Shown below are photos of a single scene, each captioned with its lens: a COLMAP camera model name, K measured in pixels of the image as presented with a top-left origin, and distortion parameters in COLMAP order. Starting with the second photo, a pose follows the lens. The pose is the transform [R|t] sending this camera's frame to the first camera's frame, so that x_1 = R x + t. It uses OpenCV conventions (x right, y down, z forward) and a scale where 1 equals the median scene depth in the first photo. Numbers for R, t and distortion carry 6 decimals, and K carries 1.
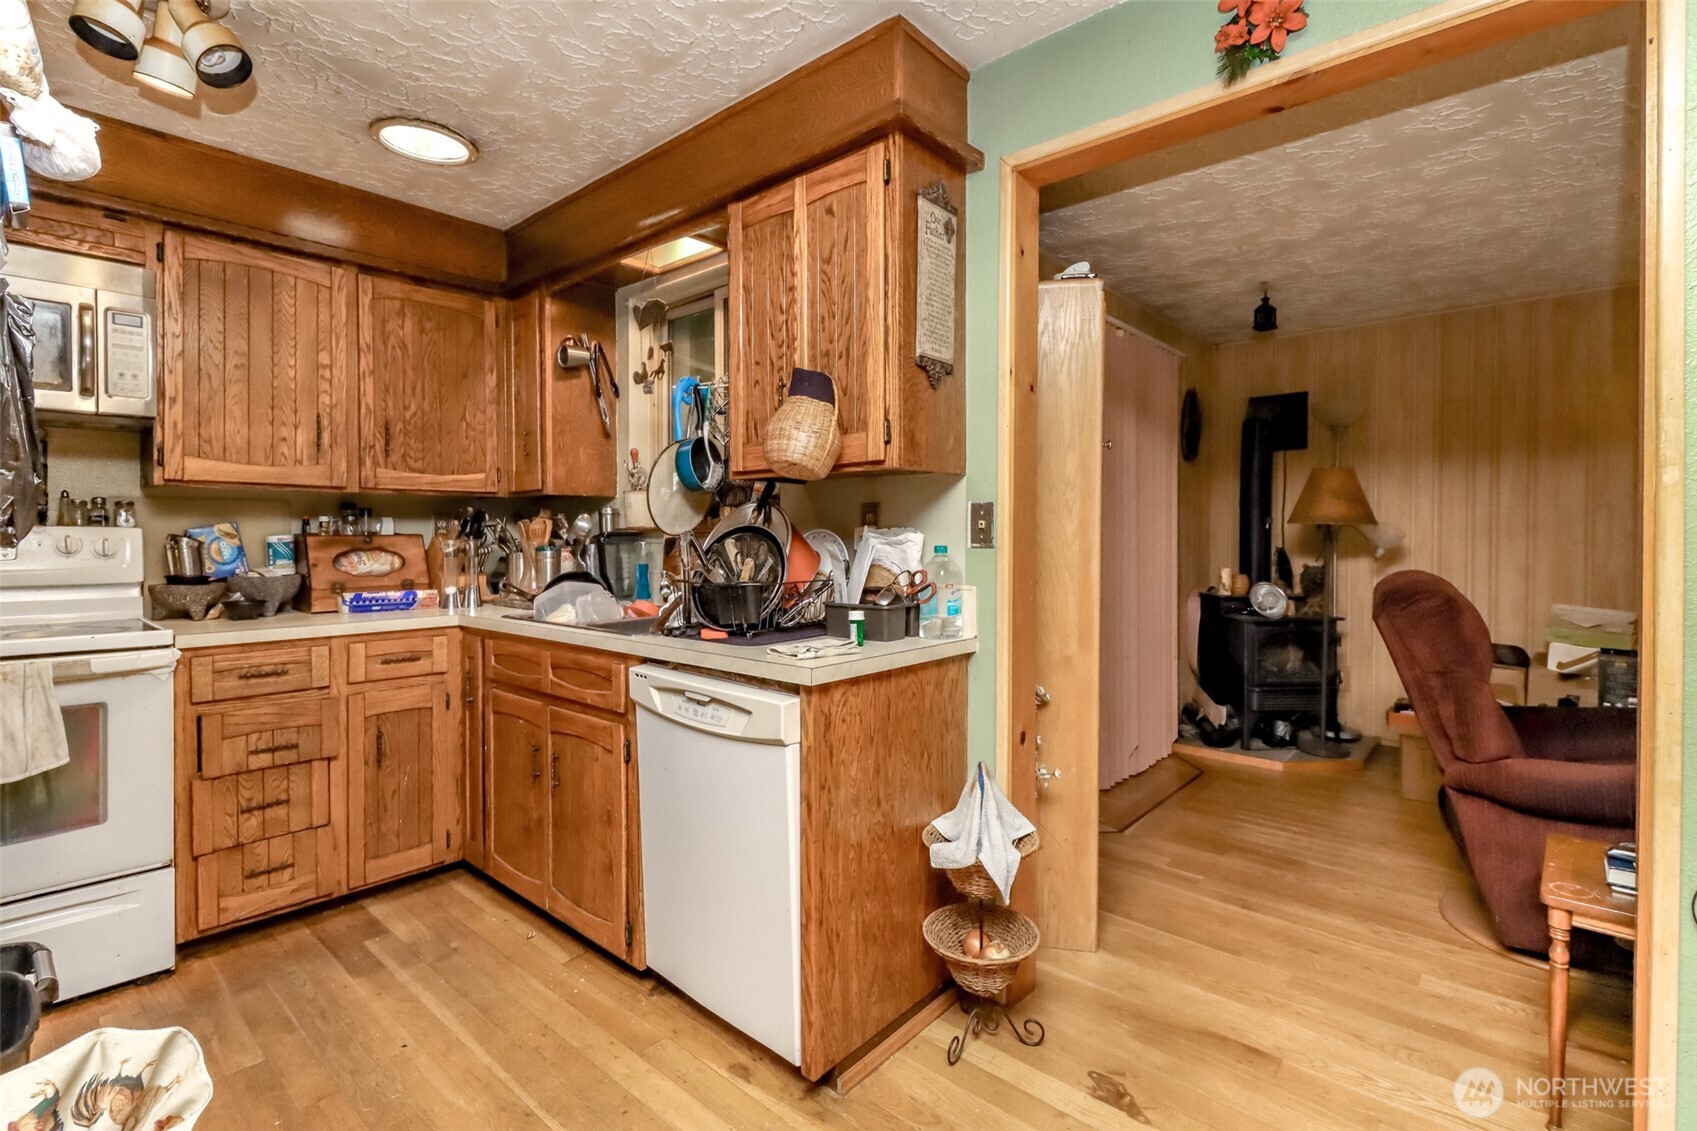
lens RADIAL K [[765.4, 0, 822.1], [0, 765.4, 534.0], [0, 0, 1]] dist [-0.001137, 0.000166]
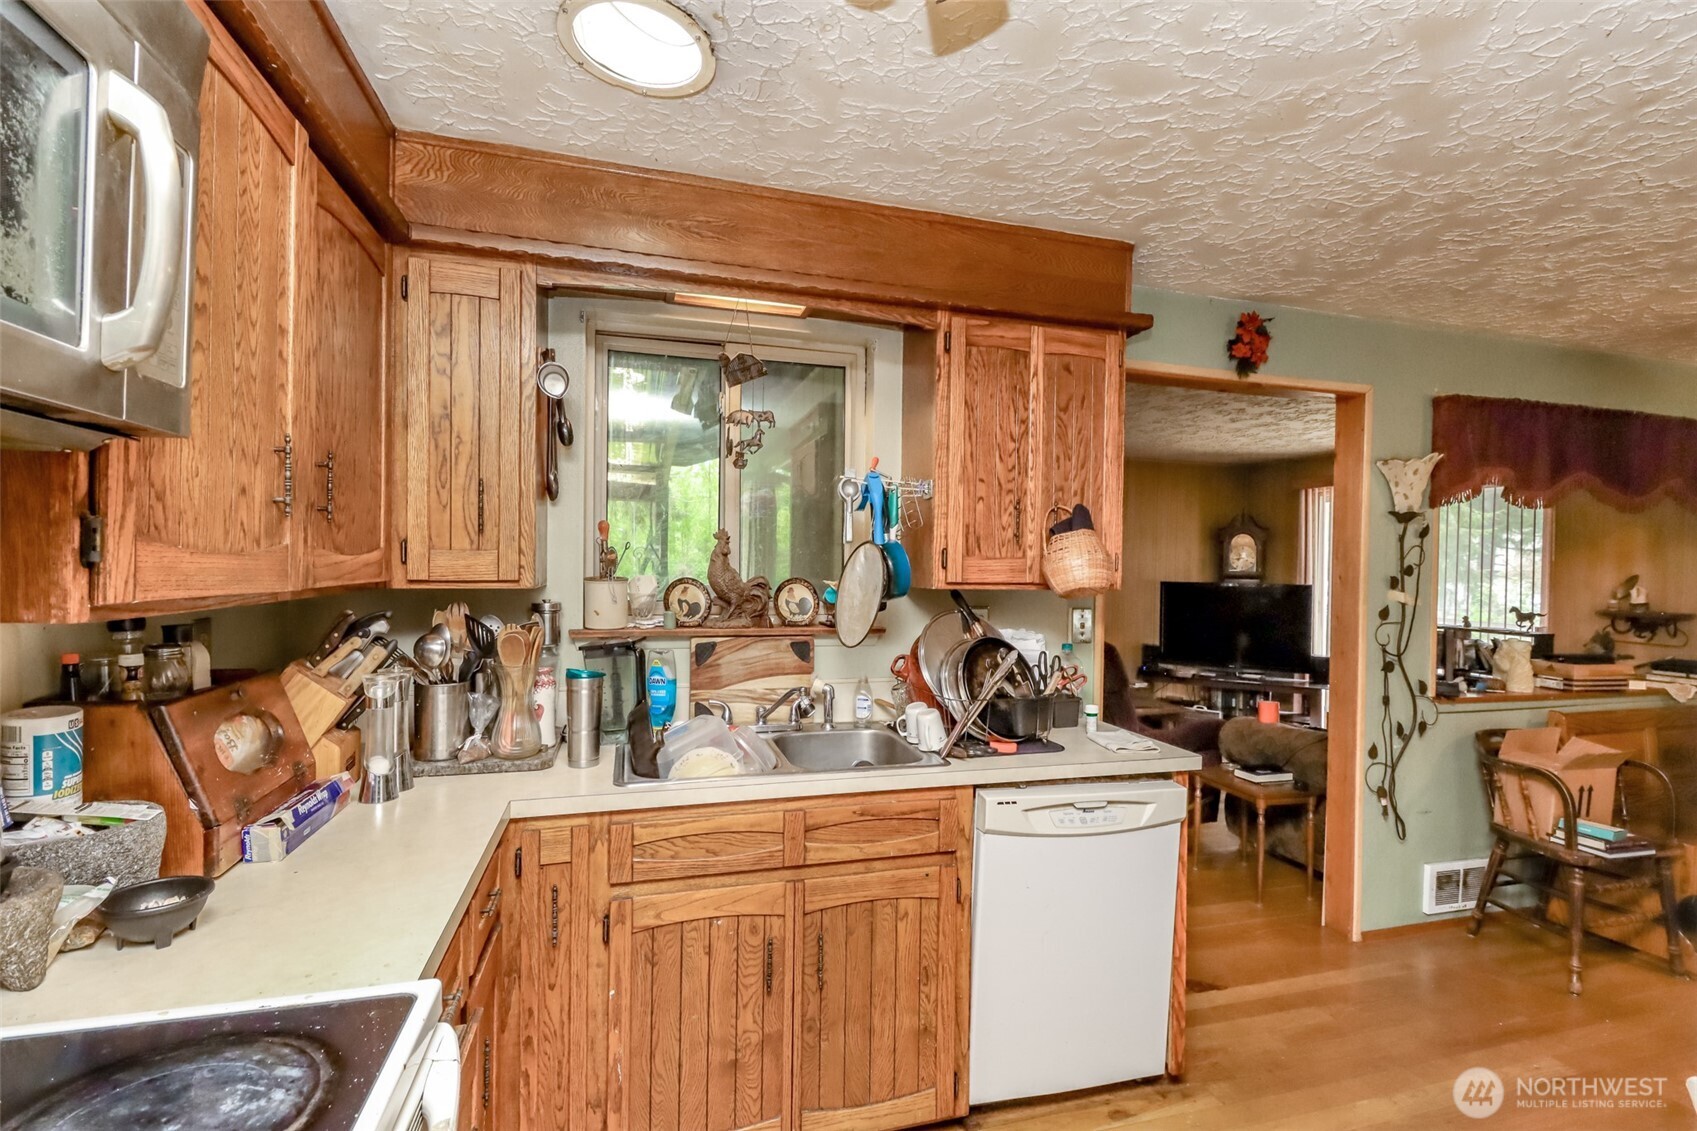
lens RADIAL K [[787.3, 0, 848.2], [0, 787.3, 562.2], [0, 0, 1]] dist [-0.000902, -0.000184]
pose [[0.539388, 0.002550, 0.842054, -1.159508], [-0.013752, 0.999889, 0.005782, -0.122908], [-0.841945, -0.014699, 0.539363, 0.609510]]
